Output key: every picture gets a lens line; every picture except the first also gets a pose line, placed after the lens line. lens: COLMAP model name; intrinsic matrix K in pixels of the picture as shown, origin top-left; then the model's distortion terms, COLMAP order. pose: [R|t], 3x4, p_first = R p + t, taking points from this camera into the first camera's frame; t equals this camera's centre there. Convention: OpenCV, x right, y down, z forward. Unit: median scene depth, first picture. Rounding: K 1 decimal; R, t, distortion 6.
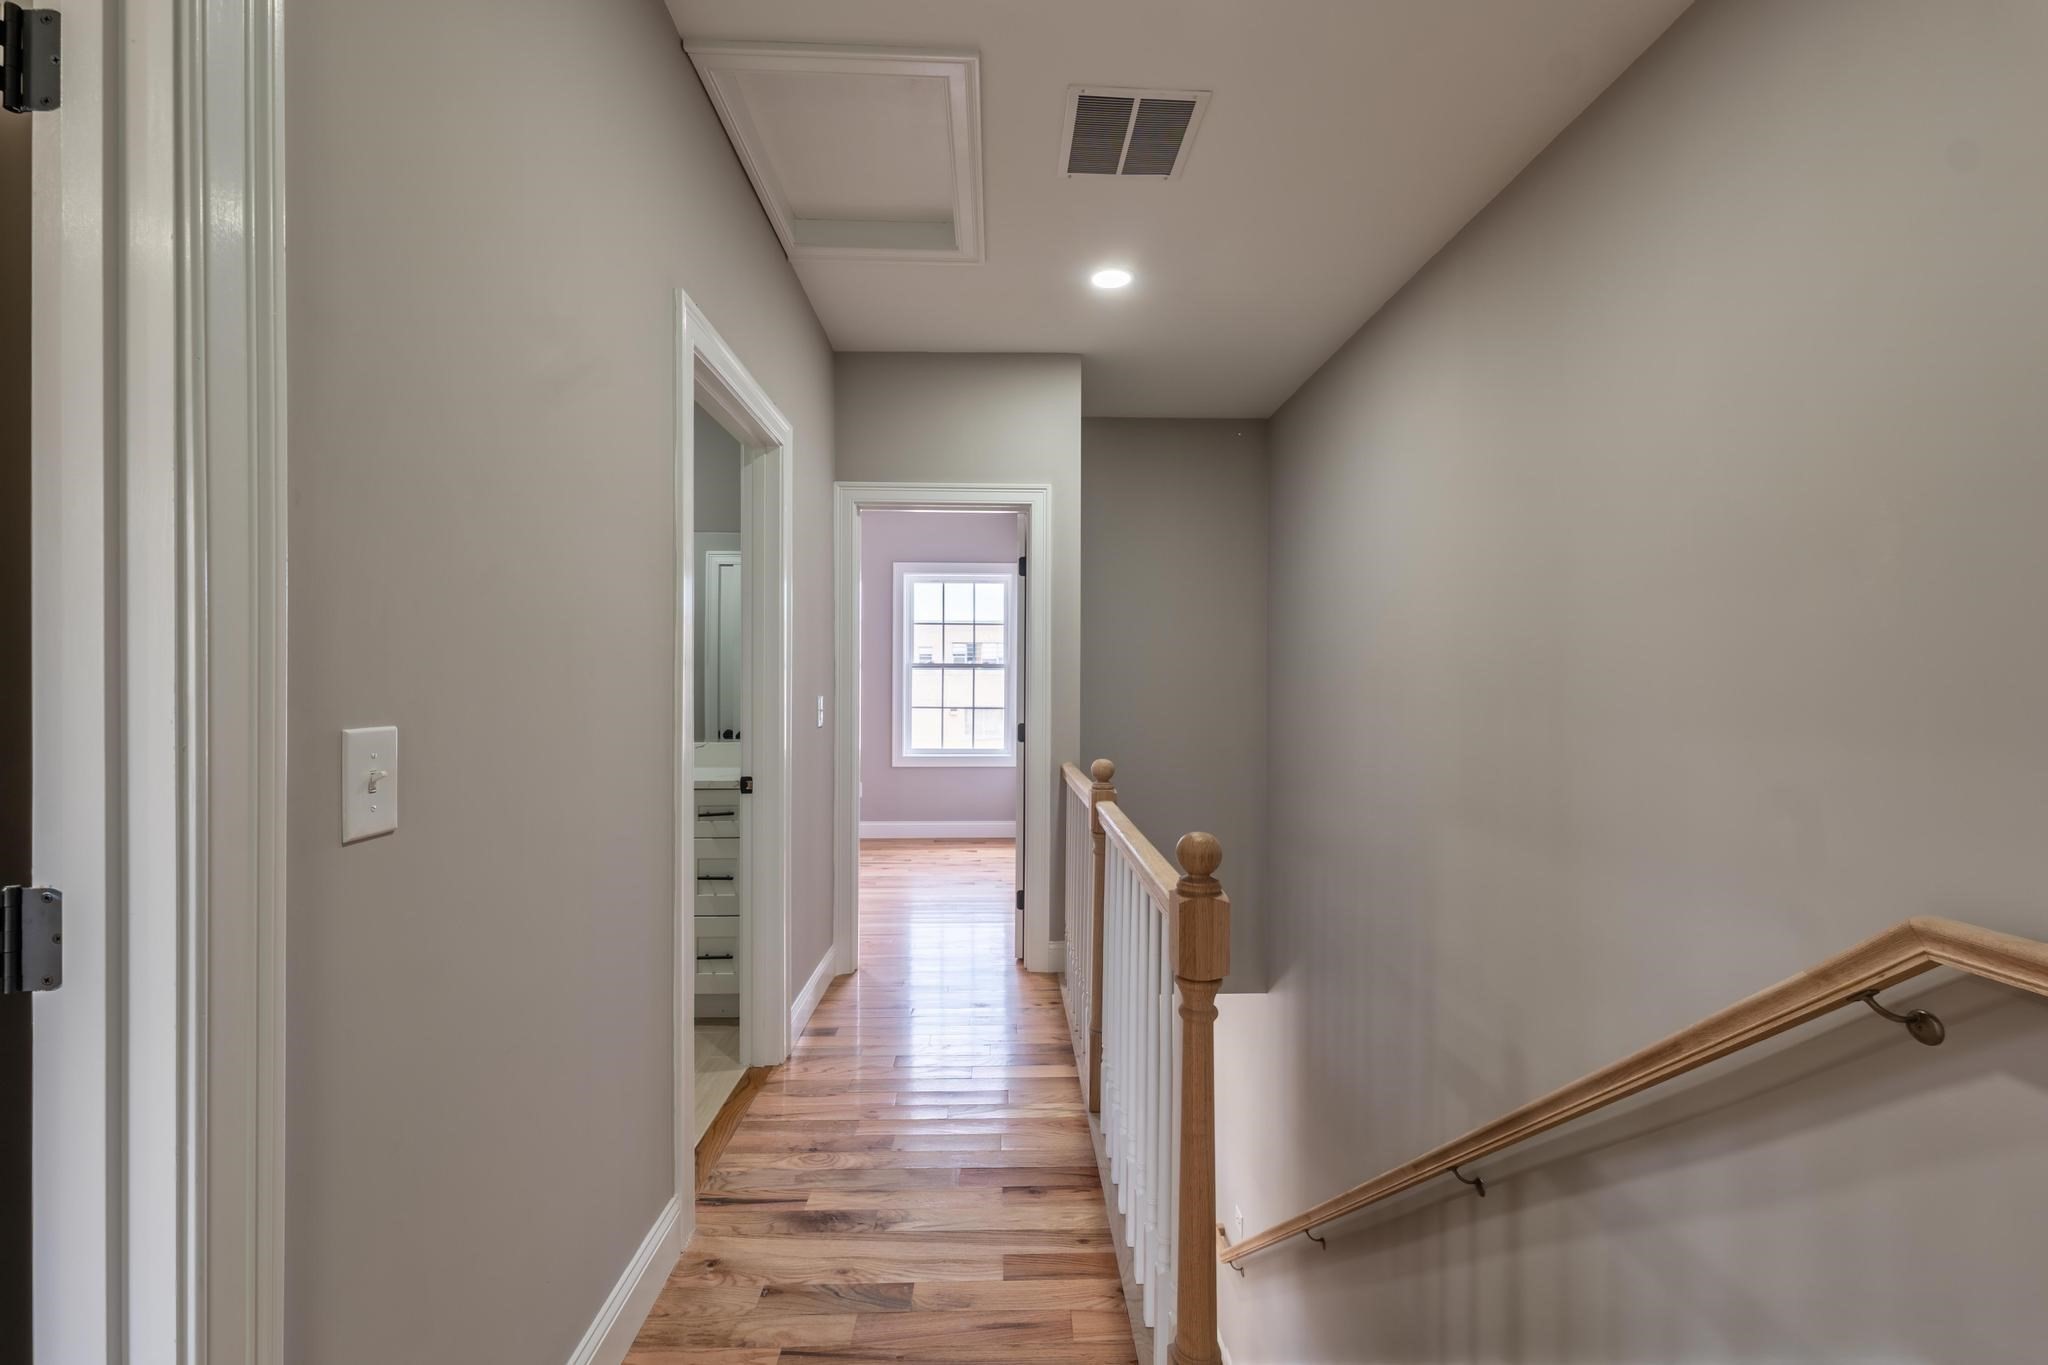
lens RADIAL K [[834.4, 0, 1021.3], [0, 834.4, 682.4], [0, 0, 1]] dist [0.004512, -0.000774]
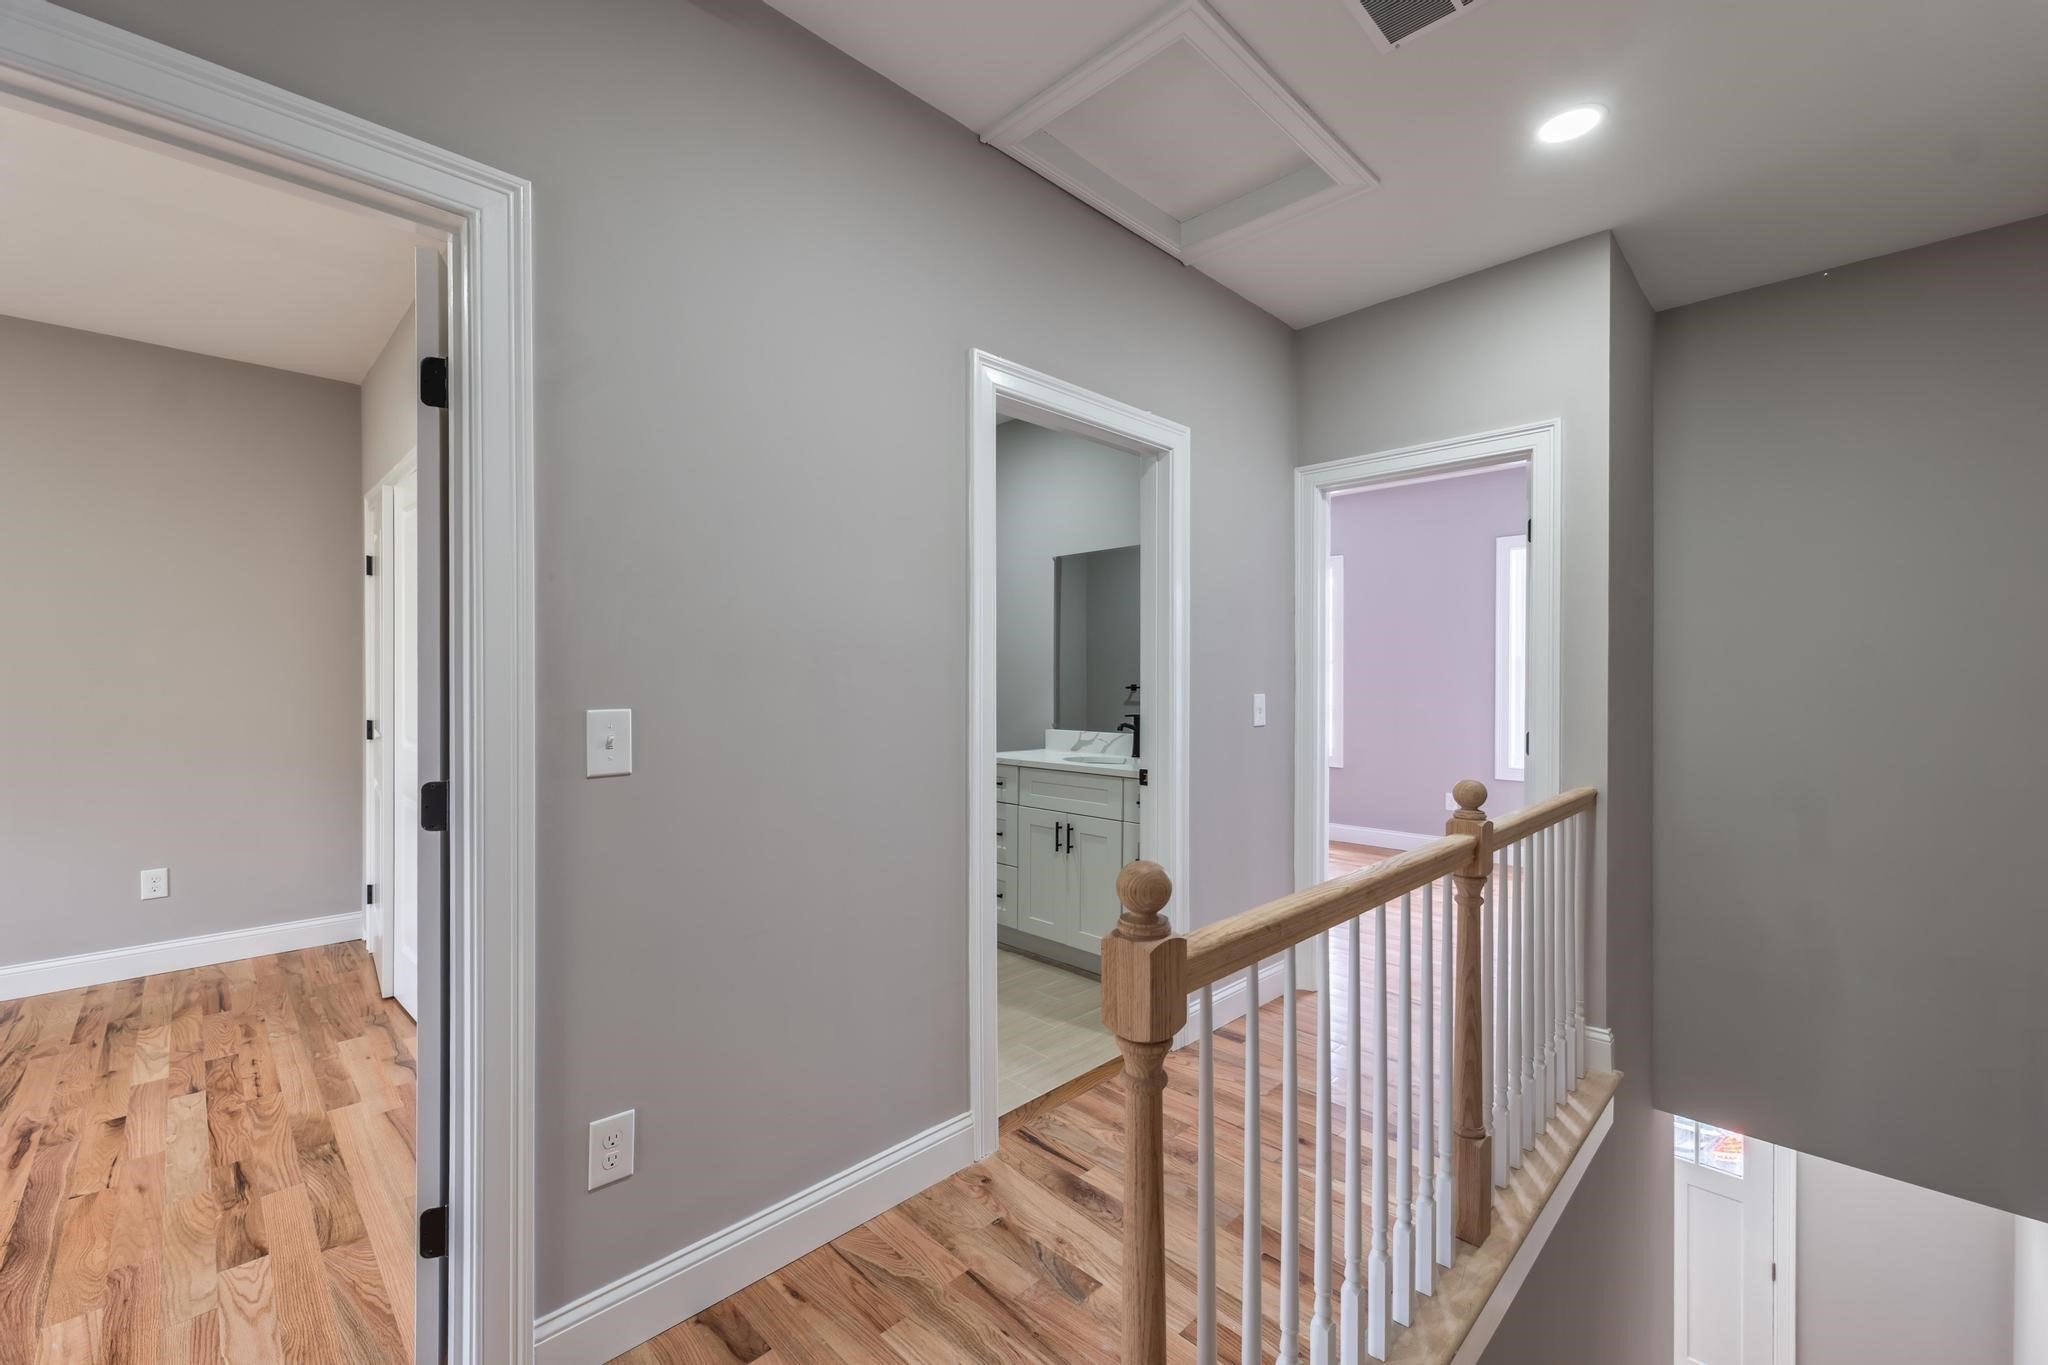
lens RADIAL K [[834.4, 0, 1014.0], [0, 834.4, 681.4], [0, 0, 1]] dist [0.004512, -0.000774]
pose [[0.683242, -0.003571, -0.730183, 0.481199], [0.004342, 0.999990, -0.000828, 0.001574], [0.730179, -0.002605, 0.683251, 0.224232]]
